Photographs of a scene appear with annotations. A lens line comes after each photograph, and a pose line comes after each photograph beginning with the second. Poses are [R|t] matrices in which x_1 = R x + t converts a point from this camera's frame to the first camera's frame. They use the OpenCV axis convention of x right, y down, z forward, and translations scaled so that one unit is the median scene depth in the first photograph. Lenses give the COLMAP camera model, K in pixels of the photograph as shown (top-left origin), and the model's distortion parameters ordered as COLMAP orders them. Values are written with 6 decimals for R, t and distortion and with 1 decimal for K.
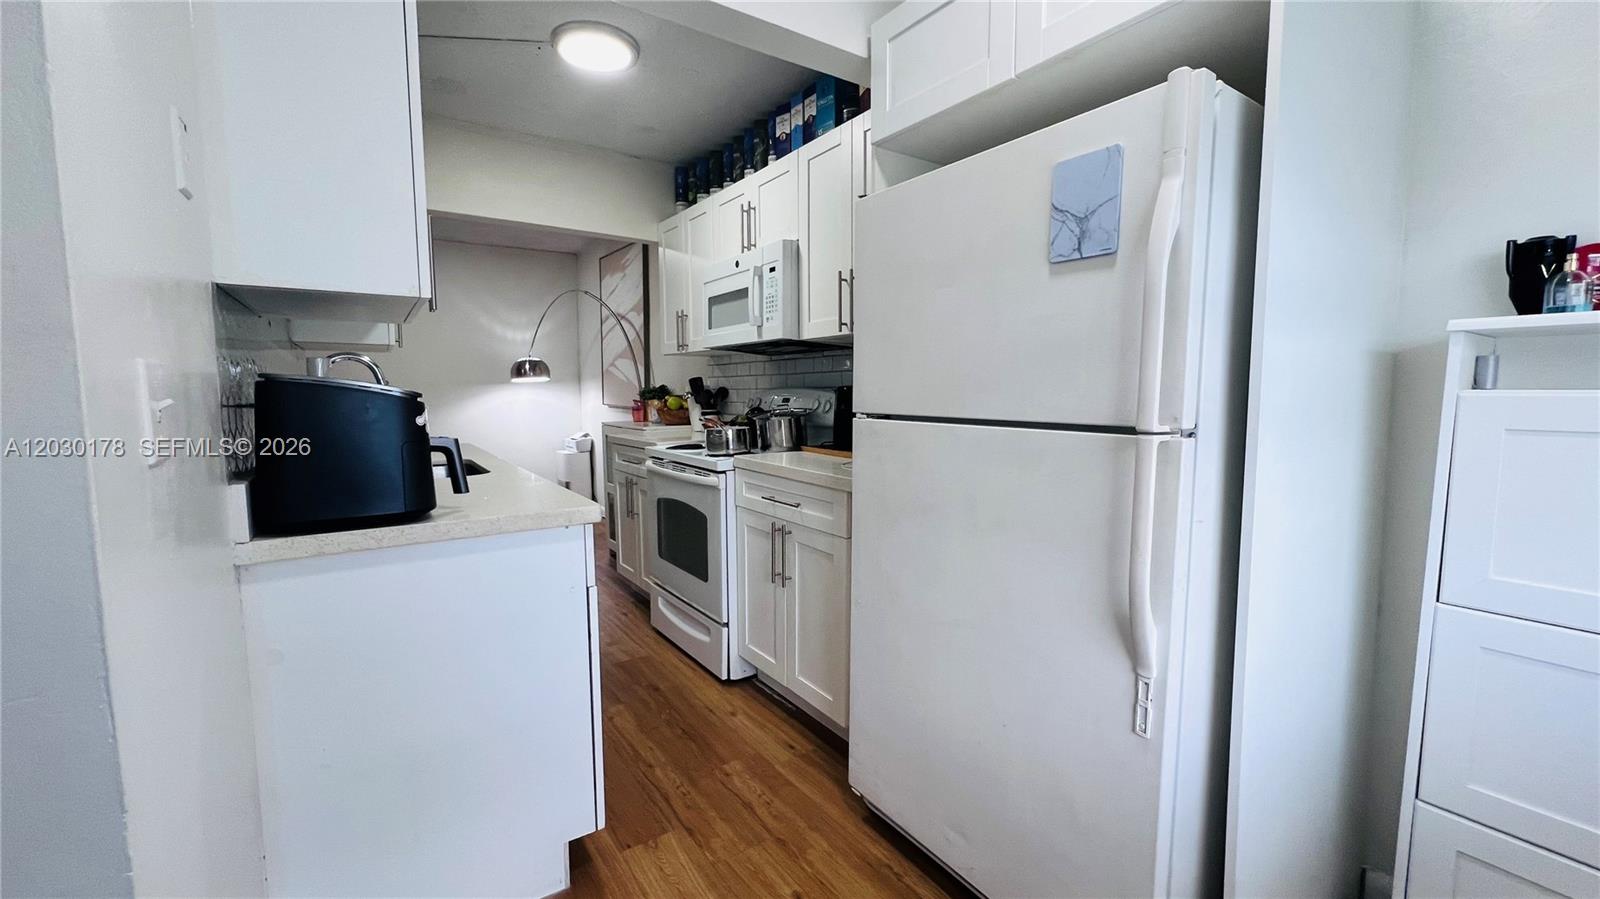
lens RADIAL K [[645.3, 0, 797.5], [0, 645.3, 450.1], [0, 0, 1]] dist [-0.000786, 0.000124]
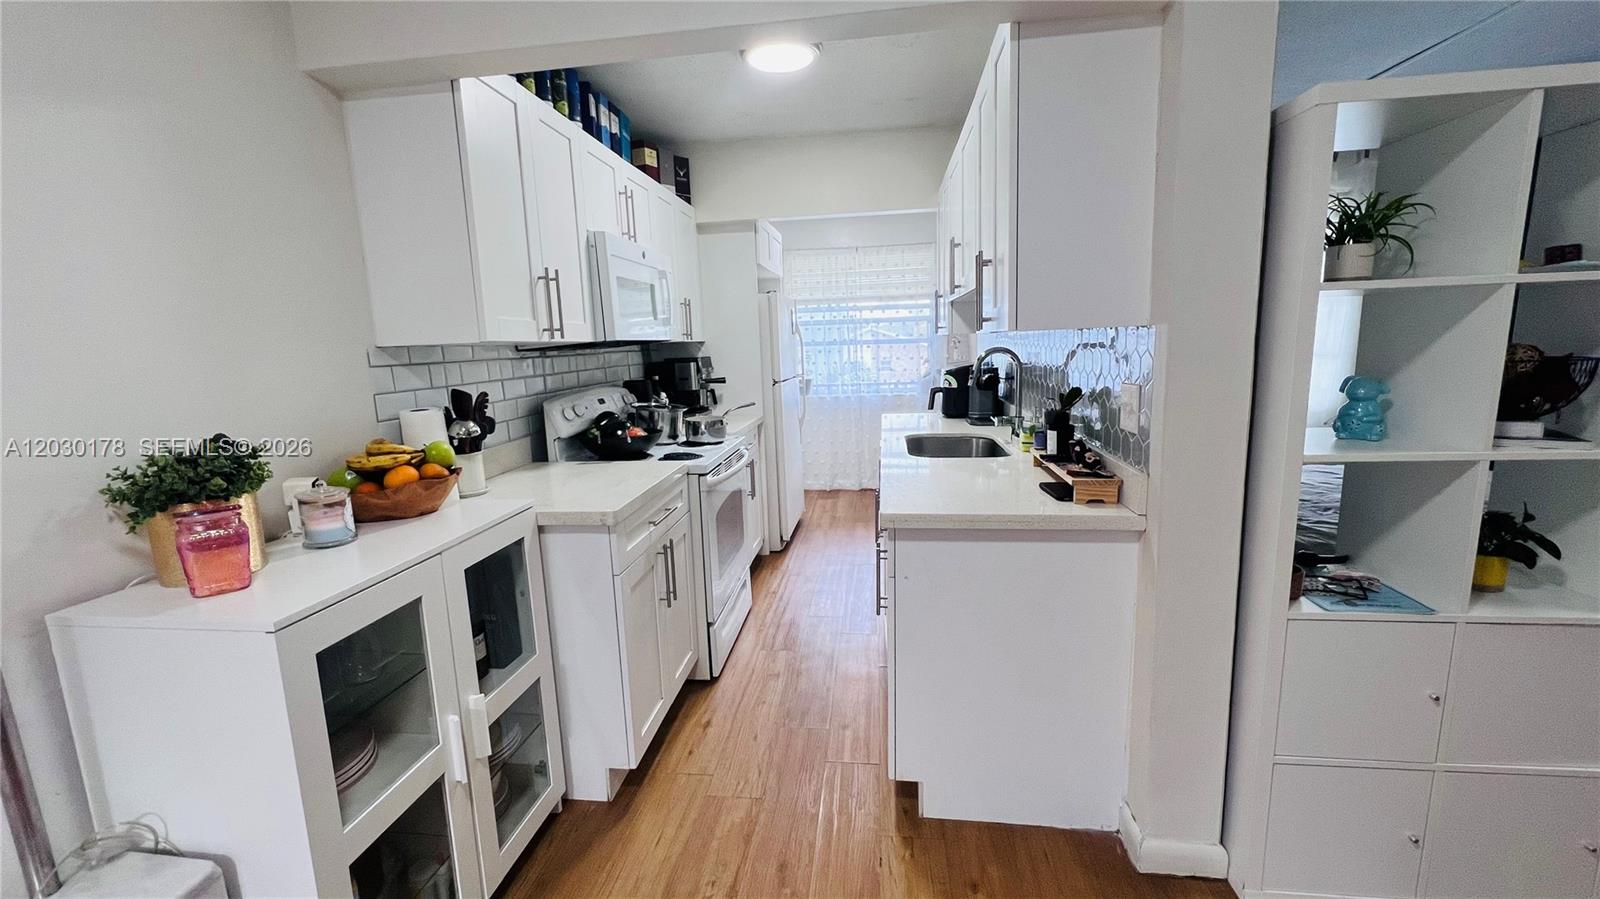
lens RADIAL K [[645.3, 0, 797.5], [0, 645.3, 450.1], [0, 0, 1]] dist [-0.000786, 0.000124]
pose [[-0.748855, -0.081440, 0.657711, -0.420593], [0.101512, 0.966615, 0.235269, -0.102552], [-0.654913, 0.242948, -0.715587, 0.772813]]
